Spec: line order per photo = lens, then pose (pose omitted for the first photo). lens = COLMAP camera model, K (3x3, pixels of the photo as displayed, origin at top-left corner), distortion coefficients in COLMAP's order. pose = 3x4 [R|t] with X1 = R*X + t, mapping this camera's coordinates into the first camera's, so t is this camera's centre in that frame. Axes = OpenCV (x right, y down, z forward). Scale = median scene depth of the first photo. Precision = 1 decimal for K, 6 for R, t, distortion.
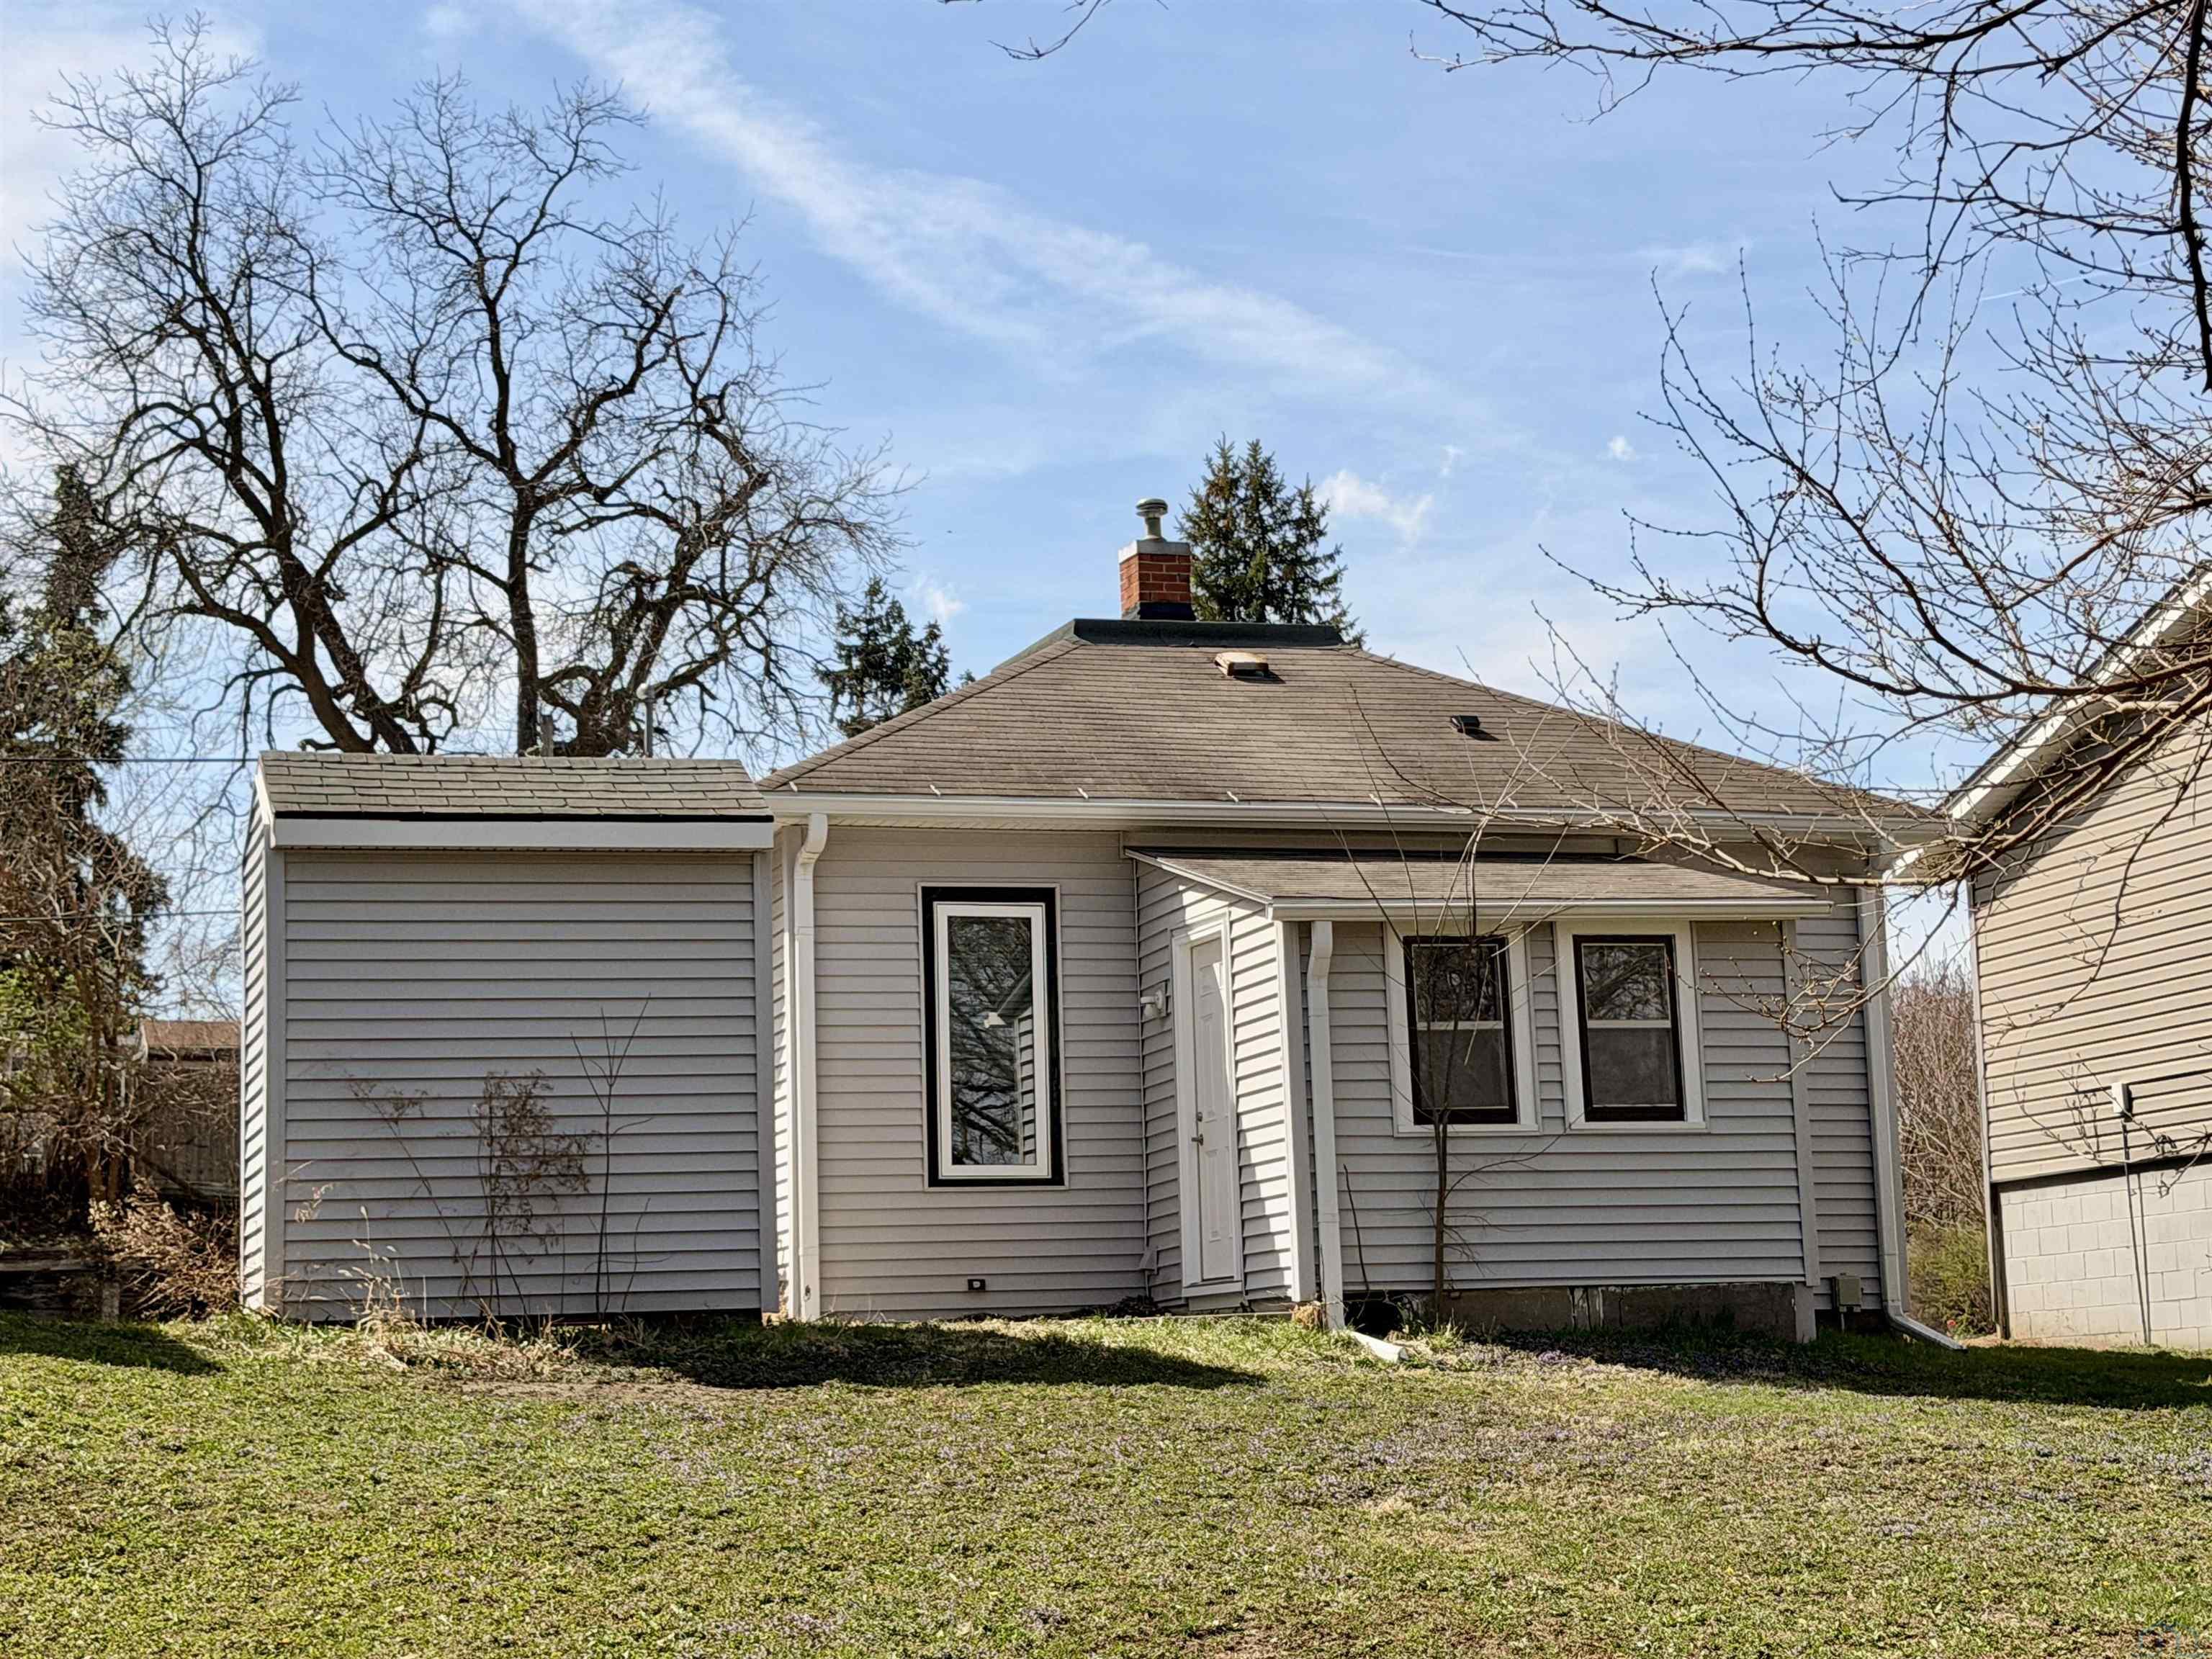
lens RADIAL K [[4129.0, 0, 1108.3], [0, 4129.0, 833.6], [0, 0, 1]] dist [0.103250, 0.000000]
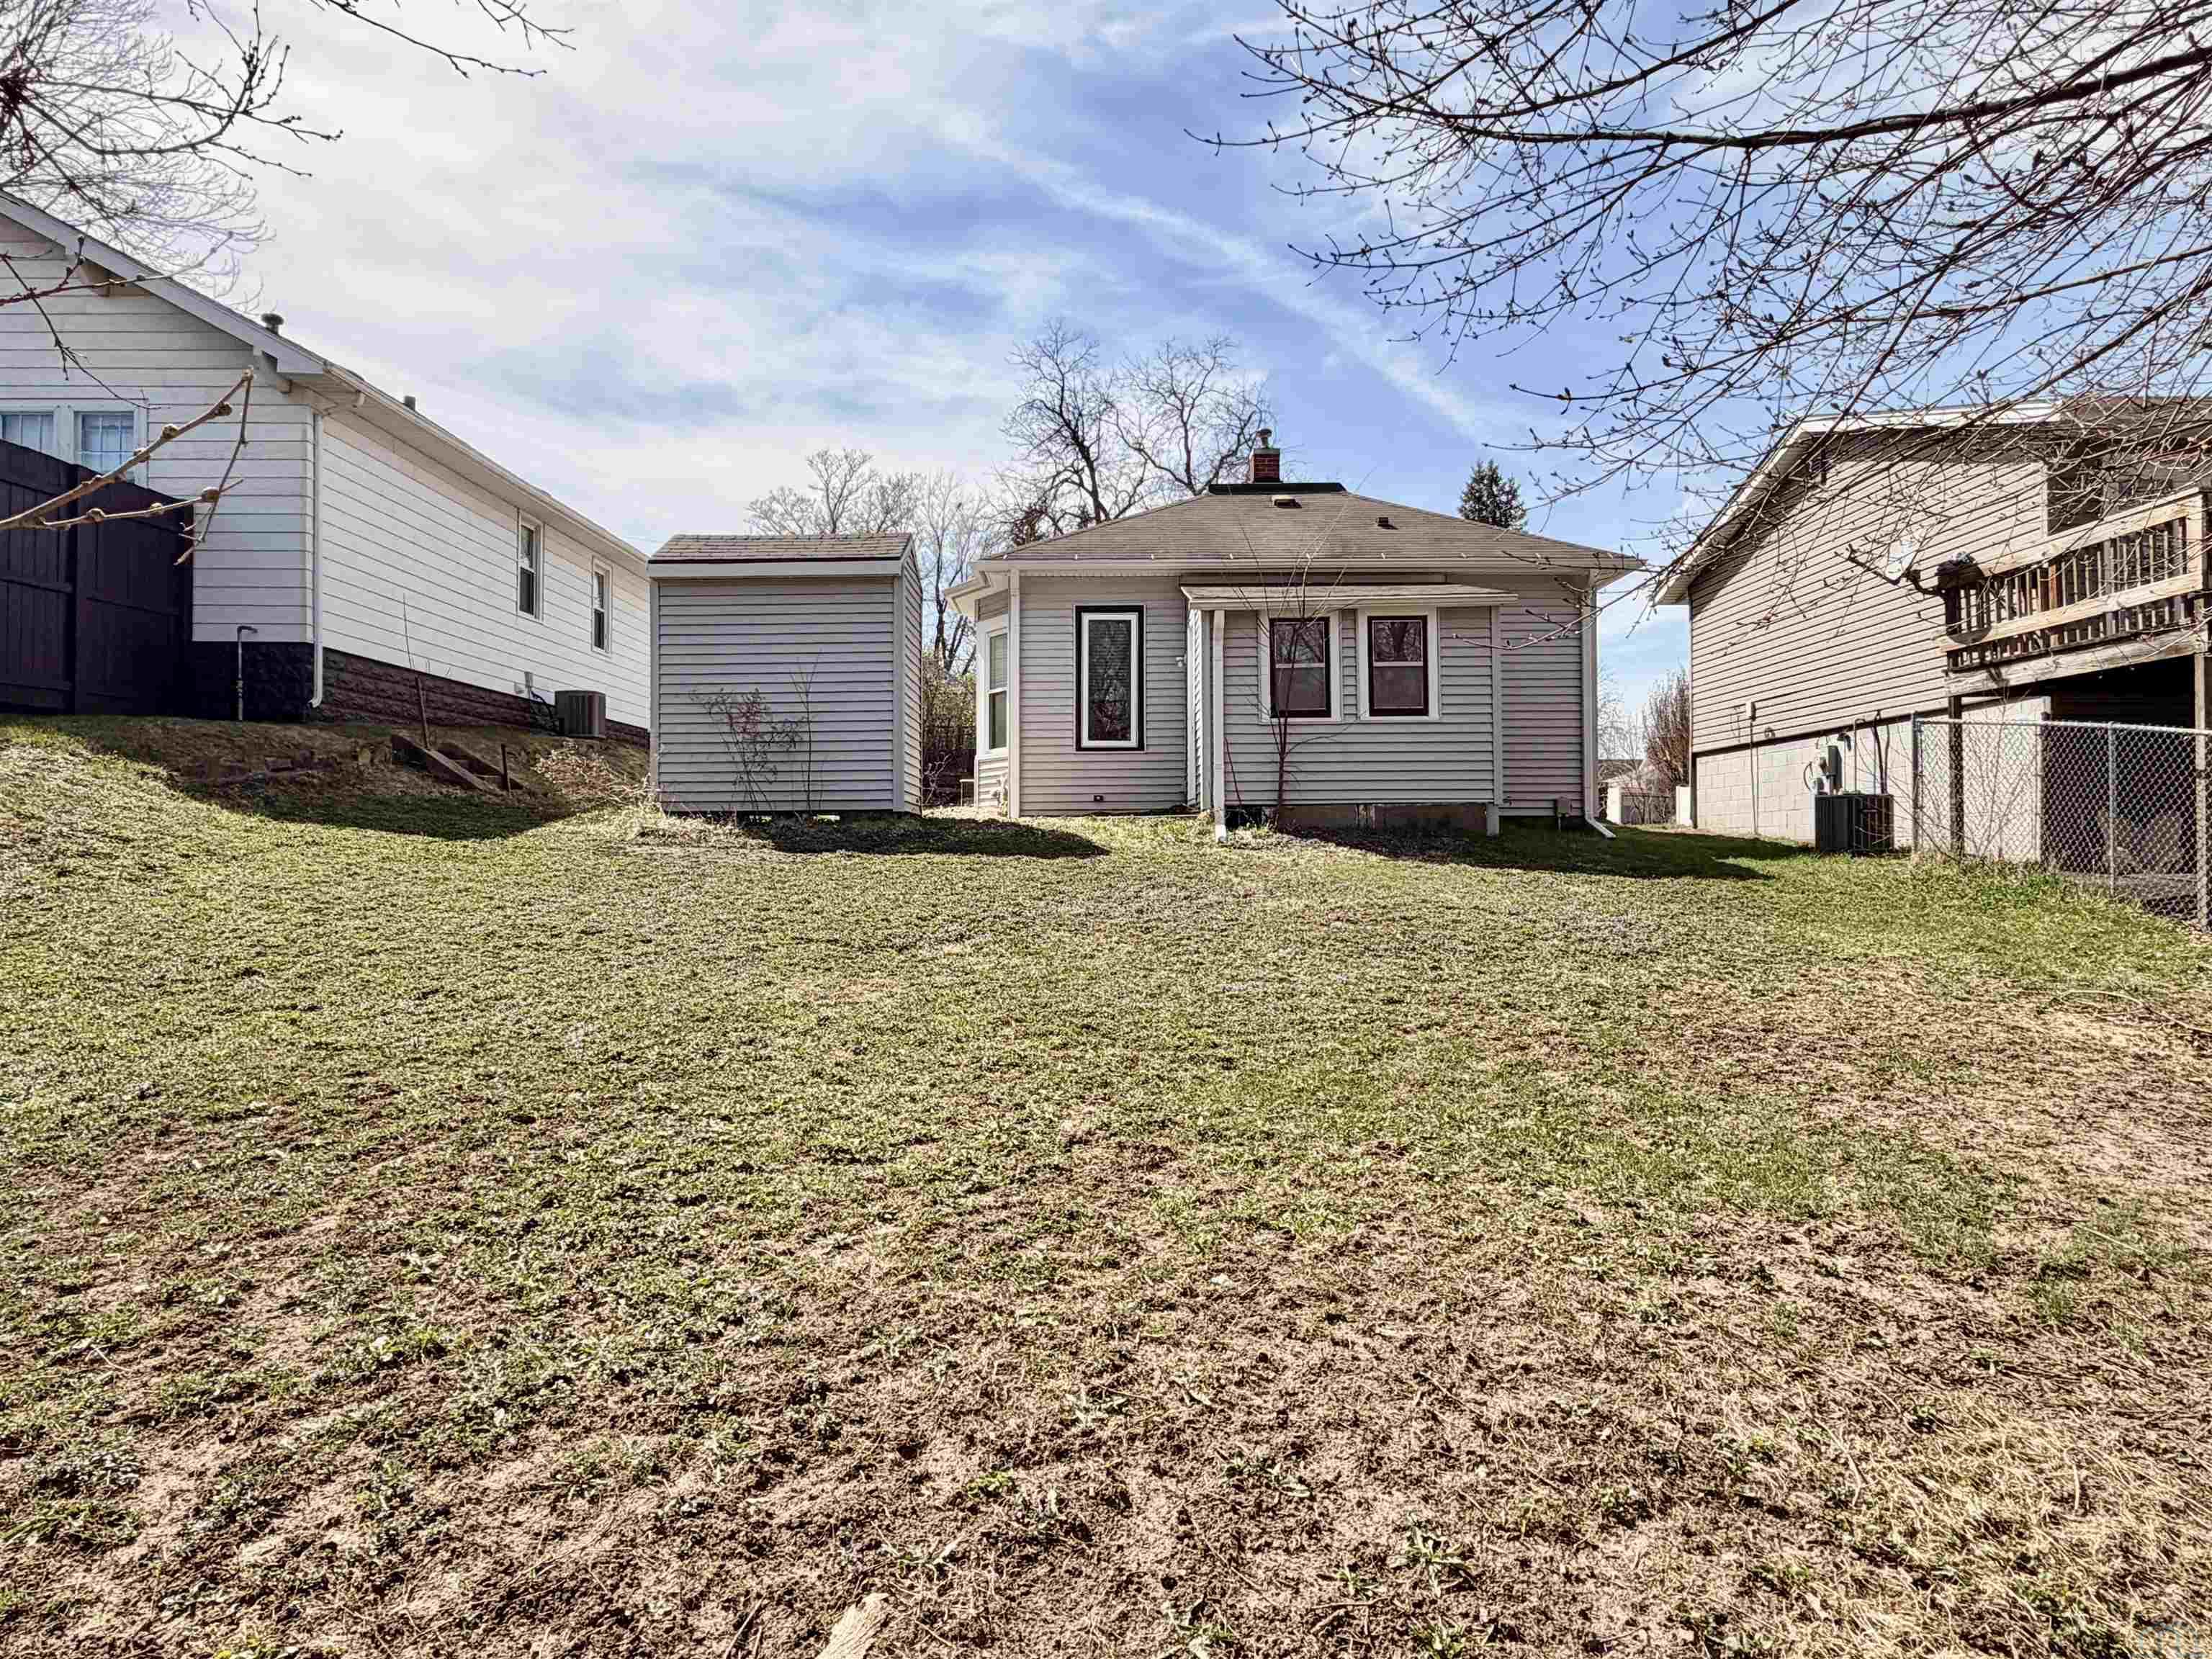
lens RADIAL K [[1341.6, 0, 1091.2], [0, 1341.6, 841.1], [0, 0, 1]] dist [0.001851, 0.000768]
pose [[0.950334, 0.024265, -0.310286, 0.174748], [0.021211, 0.989589, 0.142352, 0.034289], [0.310510, -0.141863, 0.939925, 0.359420]]
